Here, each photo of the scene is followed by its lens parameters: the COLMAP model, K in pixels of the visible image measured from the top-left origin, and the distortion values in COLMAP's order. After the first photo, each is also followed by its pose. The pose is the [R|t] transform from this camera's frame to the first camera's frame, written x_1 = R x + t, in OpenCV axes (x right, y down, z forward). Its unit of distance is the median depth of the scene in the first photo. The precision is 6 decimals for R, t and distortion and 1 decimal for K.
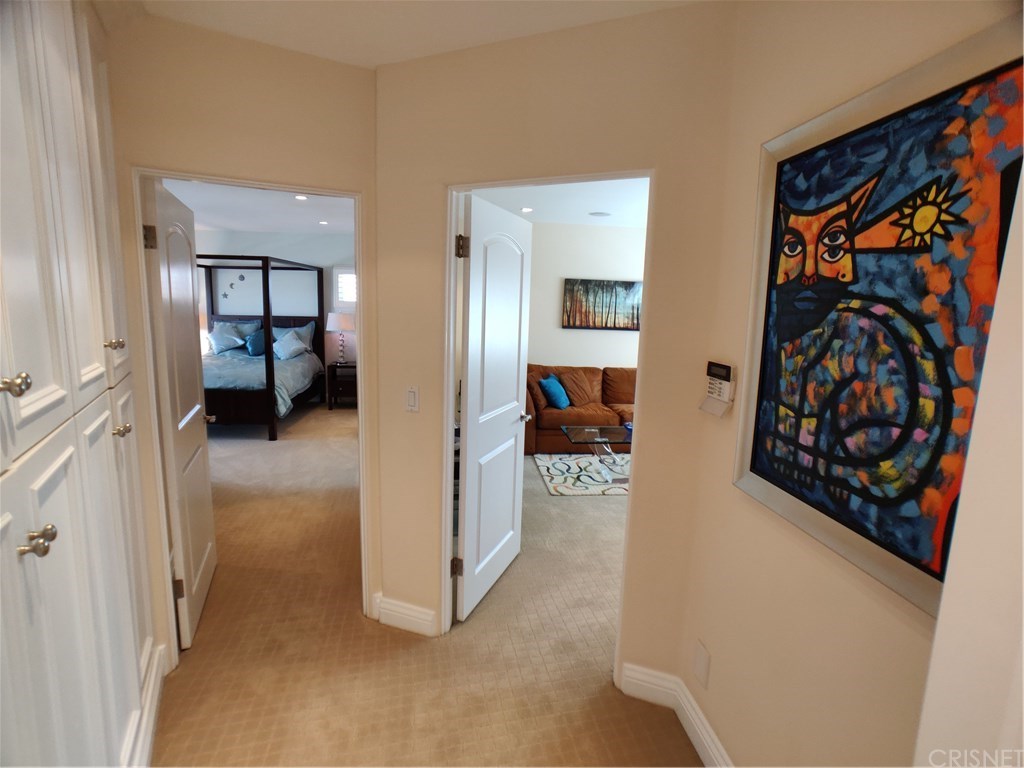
lens RADIAL K [[508.9, 0, 507.9], [0, 508.9, 382.7], [0, 0, 1]] dist [-0.040902, 0.000357]
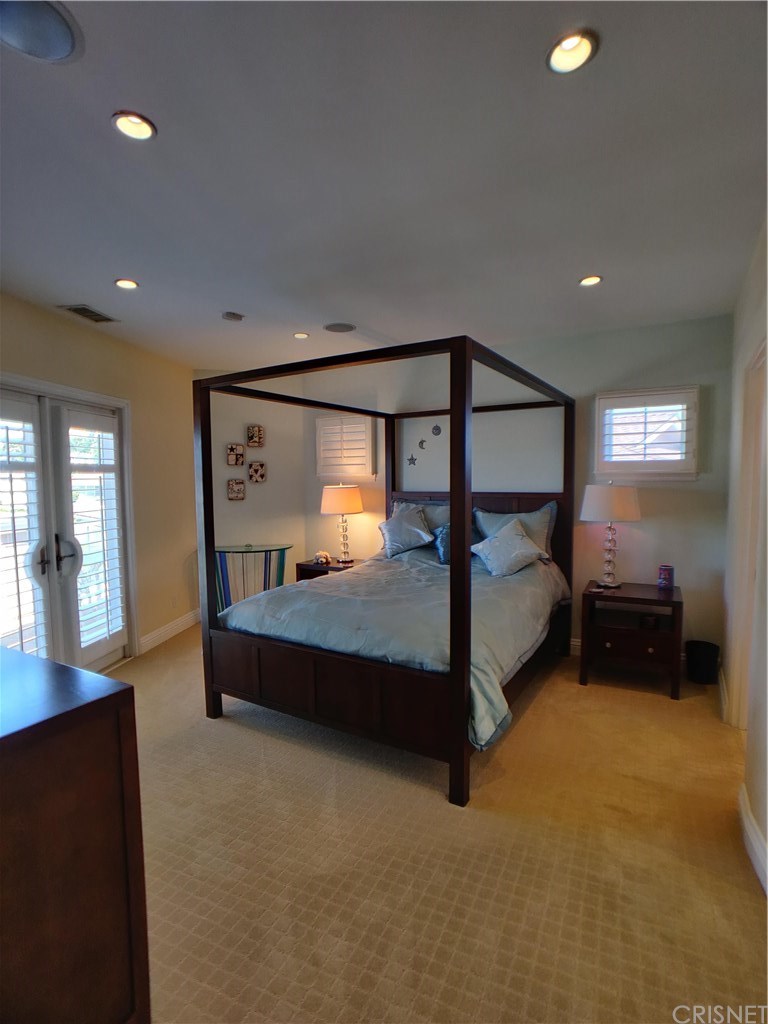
lens RADIAL K [[508.9, 0, 376.9], [0, 508.9, 509.8], [0, 0, 1]] dist [-0.040902, 0.000357]
pose [[0.793421, 0.005065, -0.608652, -0.258984], [-0.062978, 0.995281, -0.073815, -0.076862], [0.605406, 0.096898, 0.789996, 0.584058]]
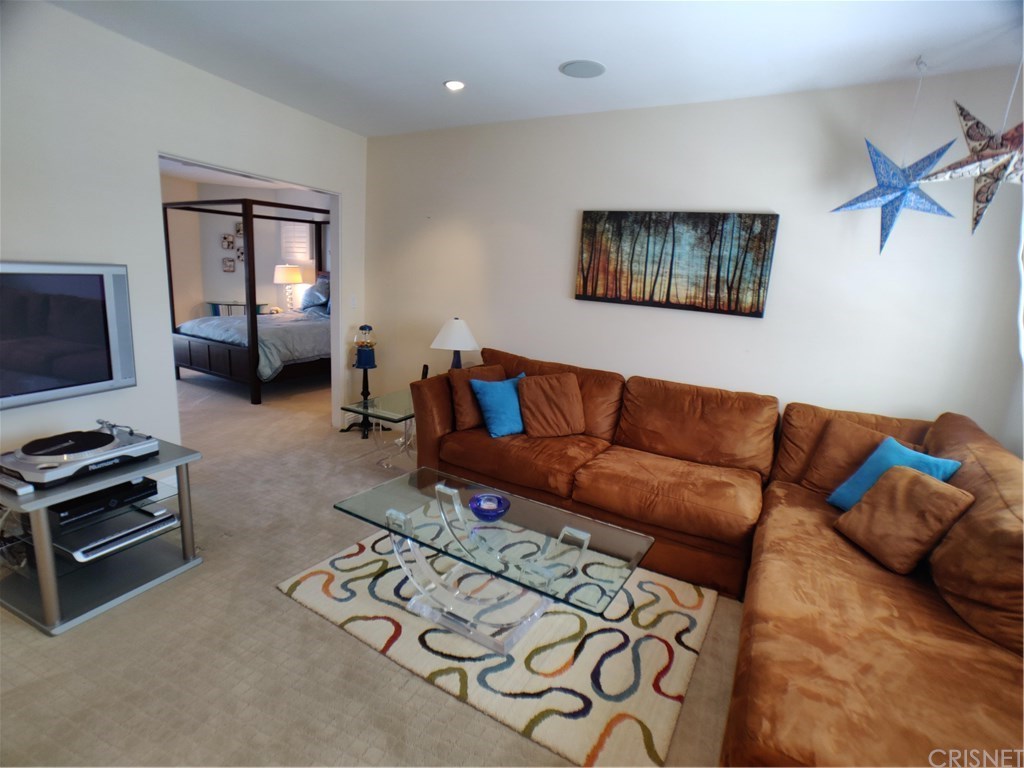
lens RADIAL K [[514.9, 0, 493.3], [0, 514.9, 368.2], [0, 0, 1]] dist [-0.048105, 0.000034]
pose [[0.792486, 0.130598, -0.595743, 0.390524], [-0.124007, 0.990904, 0.052266, -0.048093], [0.597150, 0.032456, 0.801473, 0.479414]]
